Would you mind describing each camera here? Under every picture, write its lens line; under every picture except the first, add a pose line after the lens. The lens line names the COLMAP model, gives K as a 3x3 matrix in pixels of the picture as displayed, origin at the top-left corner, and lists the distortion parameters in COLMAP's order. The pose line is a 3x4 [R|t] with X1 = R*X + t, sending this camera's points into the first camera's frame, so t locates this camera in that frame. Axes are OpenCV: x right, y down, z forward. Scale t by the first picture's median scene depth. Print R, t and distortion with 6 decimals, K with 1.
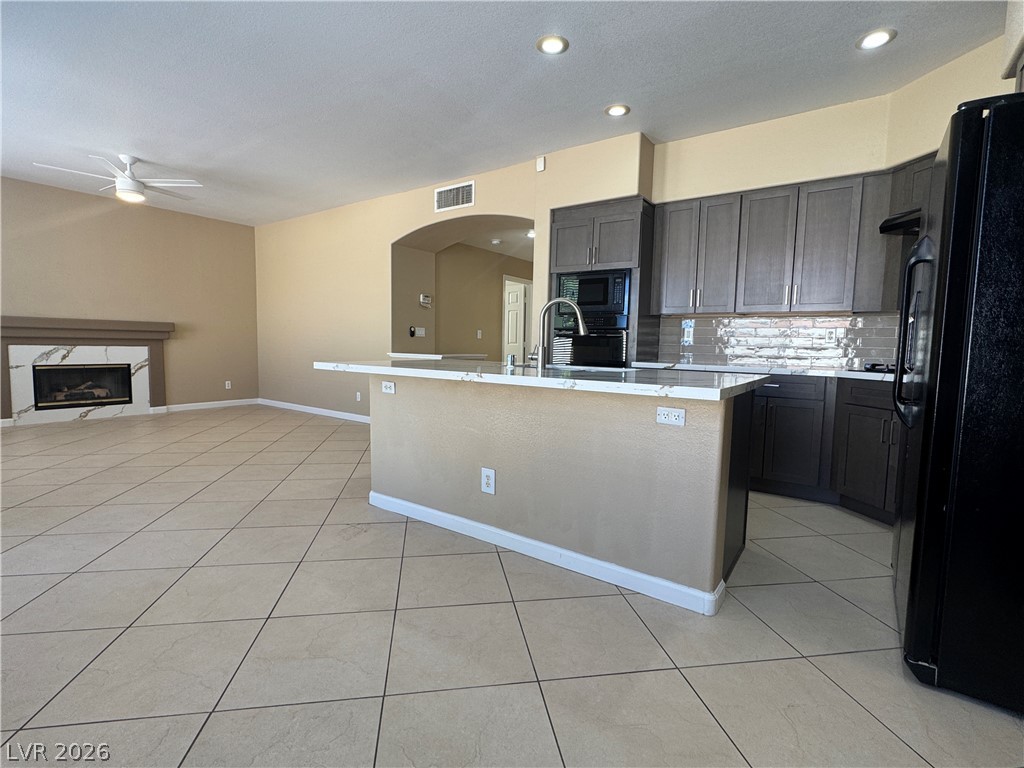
lens RADIAL K [[480.7, 0, 512.0], [0, 480.7, 384.0], [0, 0, 1]] dist [-0.002683, 0.000487]
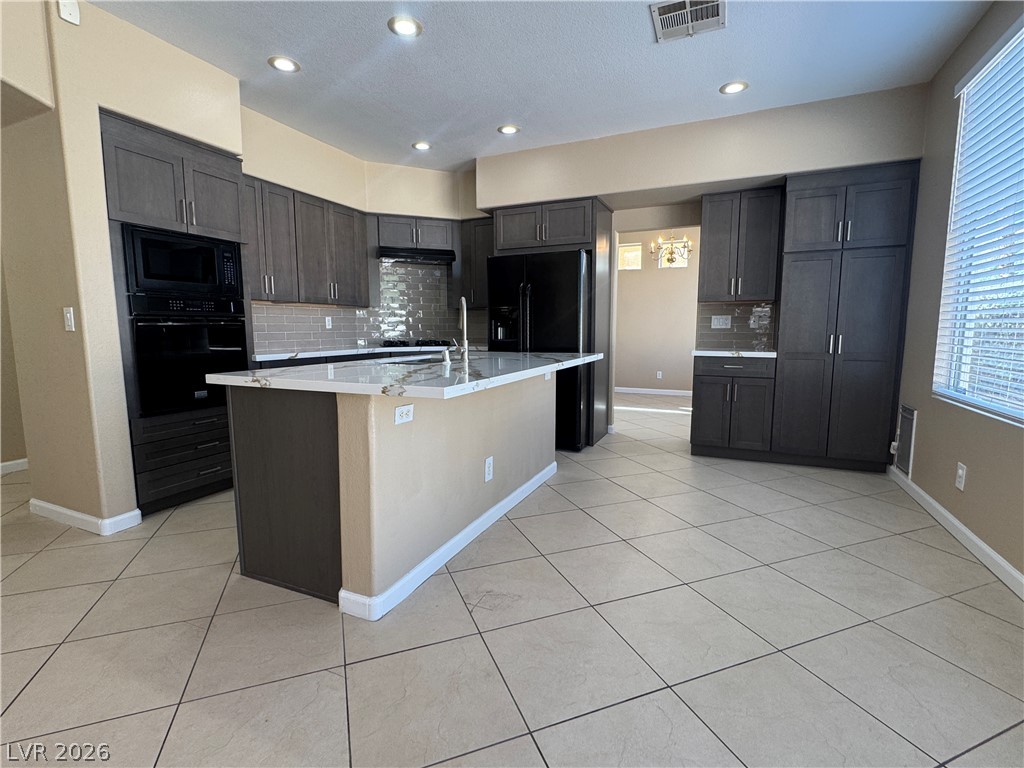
lens RADIAL K [[480.7, 0, 512.0], [0, 480.7, 384.0], [0, 0, 1]] dist [-0.002683, 0.000487]
pose [[-0.196897, -0.136342, 0.970898, -0.921338], [0.082135, 0.984508, 0.154911, -0.123790], [-0.976978, 0.110246, -0.182648, 0.973471]]
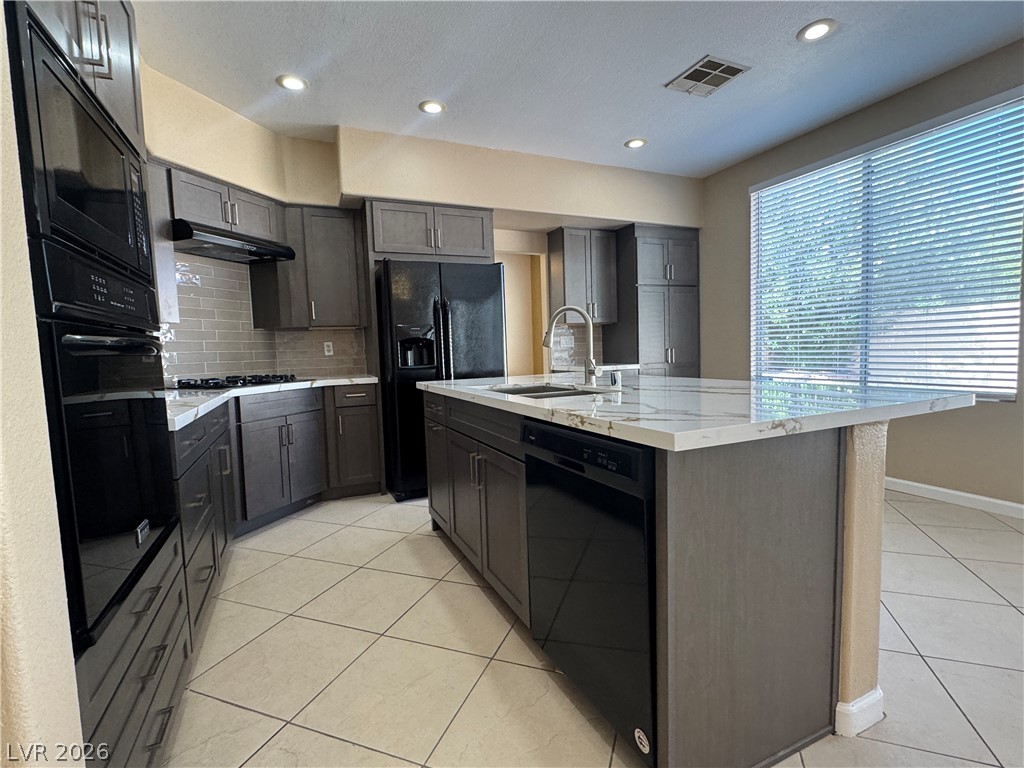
lens RADIAL K [[480.7, 0, 512.0], [0, 480.7, 384.0], [0, 0, 1]] dist [-0.002683, 0.000487]
pose [[-0.864402, -0.027516, 0.502048, -0.230352], [0.058923, 0.986078, 0.155494, -0.156692], [-0.499337, 0.163992, -0.850746, 1.608551]]
